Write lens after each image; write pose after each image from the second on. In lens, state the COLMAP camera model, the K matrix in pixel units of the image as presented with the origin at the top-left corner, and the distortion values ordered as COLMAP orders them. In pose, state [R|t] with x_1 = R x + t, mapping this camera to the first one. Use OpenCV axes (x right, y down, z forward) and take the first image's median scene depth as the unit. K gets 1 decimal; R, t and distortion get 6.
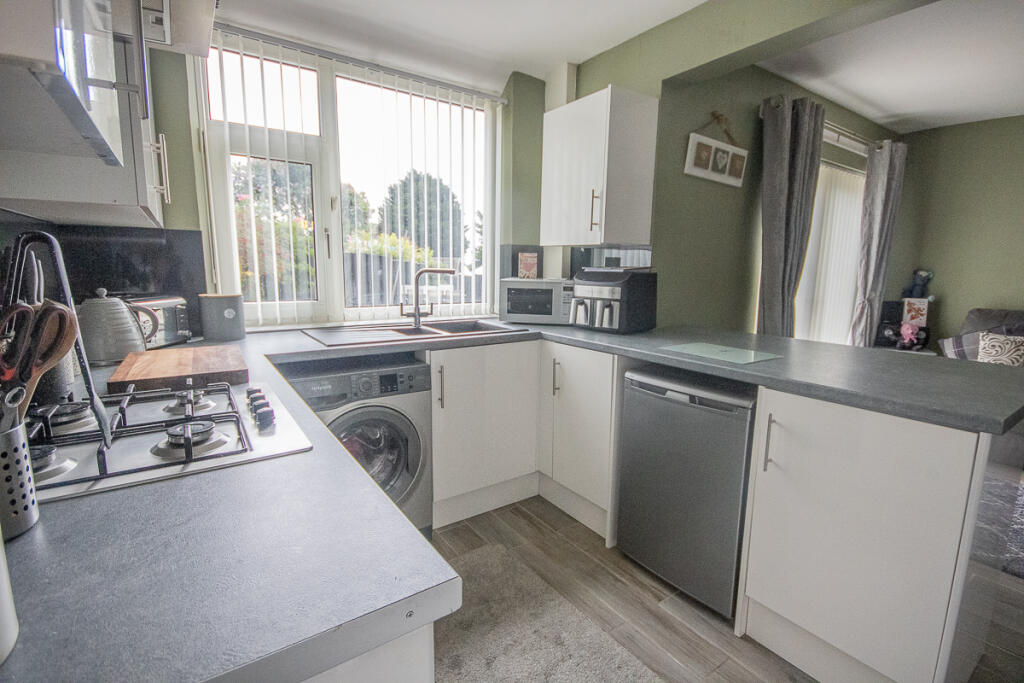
lens RADIAL K [[475.2, 0, 515.1], [0, 475.2, 343.8], [0, 0, 1]] dist [0.000093, 0.000018]
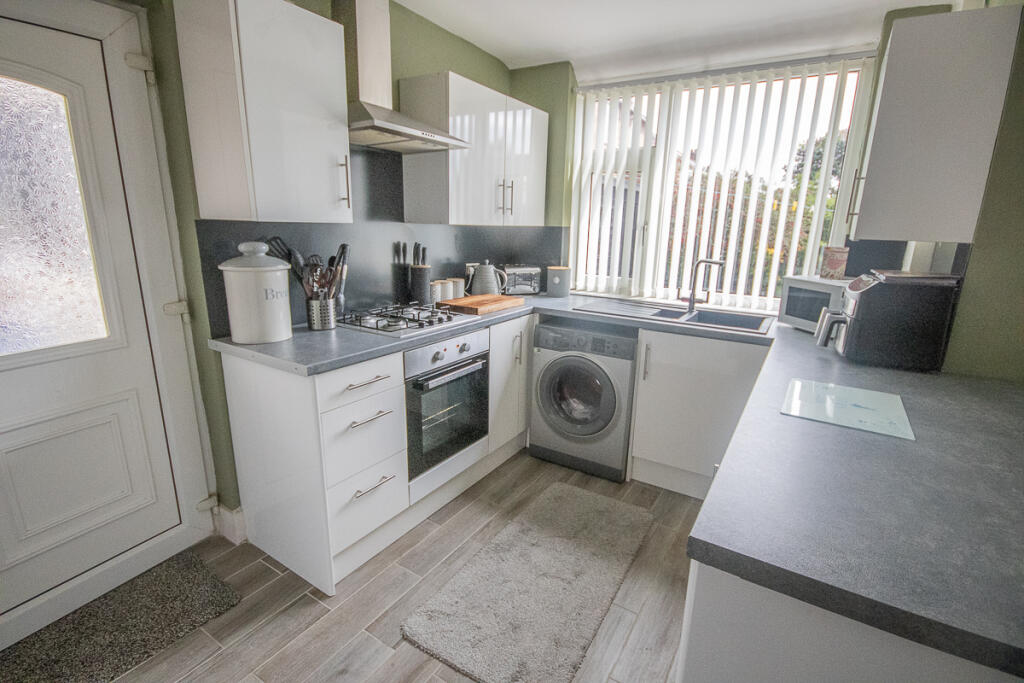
lens RADIAL K [[475.2, 0, 515.8], [0, 475.2, 339.3], [0, 0, 1]] dist [0.000093, 0.000018]
pose [[0.390054, 0.213149, -0.895782, 0.755223], [-0.168218, 0.972962, 0.158266, -0.093847], [0.905296, 0.088954, 0.415363, 0.227177]]
